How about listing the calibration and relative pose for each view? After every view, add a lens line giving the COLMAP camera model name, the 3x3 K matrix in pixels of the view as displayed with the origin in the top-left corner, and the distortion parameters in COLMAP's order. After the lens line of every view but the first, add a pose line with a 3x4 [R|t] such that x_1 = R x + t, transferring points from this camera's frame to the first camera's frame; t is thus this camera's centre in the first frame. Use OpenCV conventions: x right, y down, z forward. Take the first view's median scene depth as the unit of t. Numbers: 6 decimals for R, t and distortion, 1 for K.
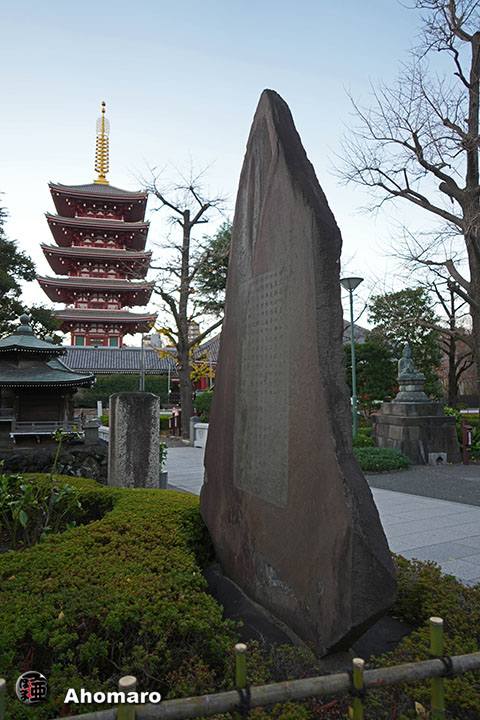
lens RADIAL K [[480.5, 0, 240.0], [0, 480.5, 360.0], [0, 0, 1]] dist [-0.021445, 0.000027]
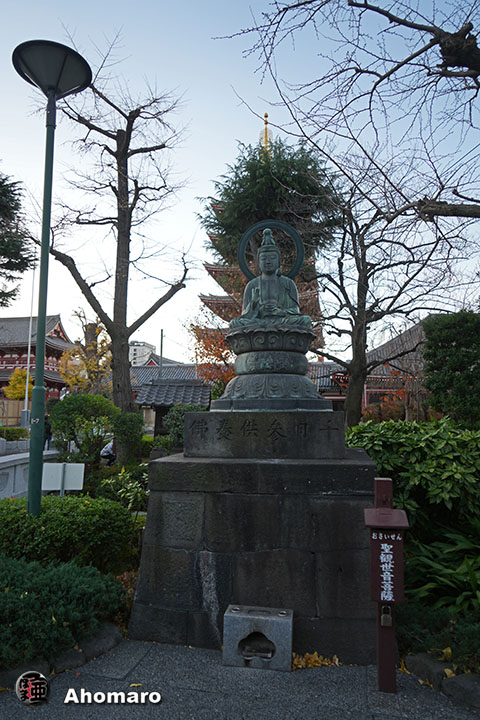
lens RADIAL K [[480.5, 0, 240.0], [0, 480.5, 360.0], [0, 0, 1]] dist [-0.021445, 0.000027]
pose [[0.892942, -0.042301, -0.448179, 0.399352], [0.020967, 0.998403, -0.052459, 0.059513], [0.449682, 0.037446, 0.892403, 0.591698]]
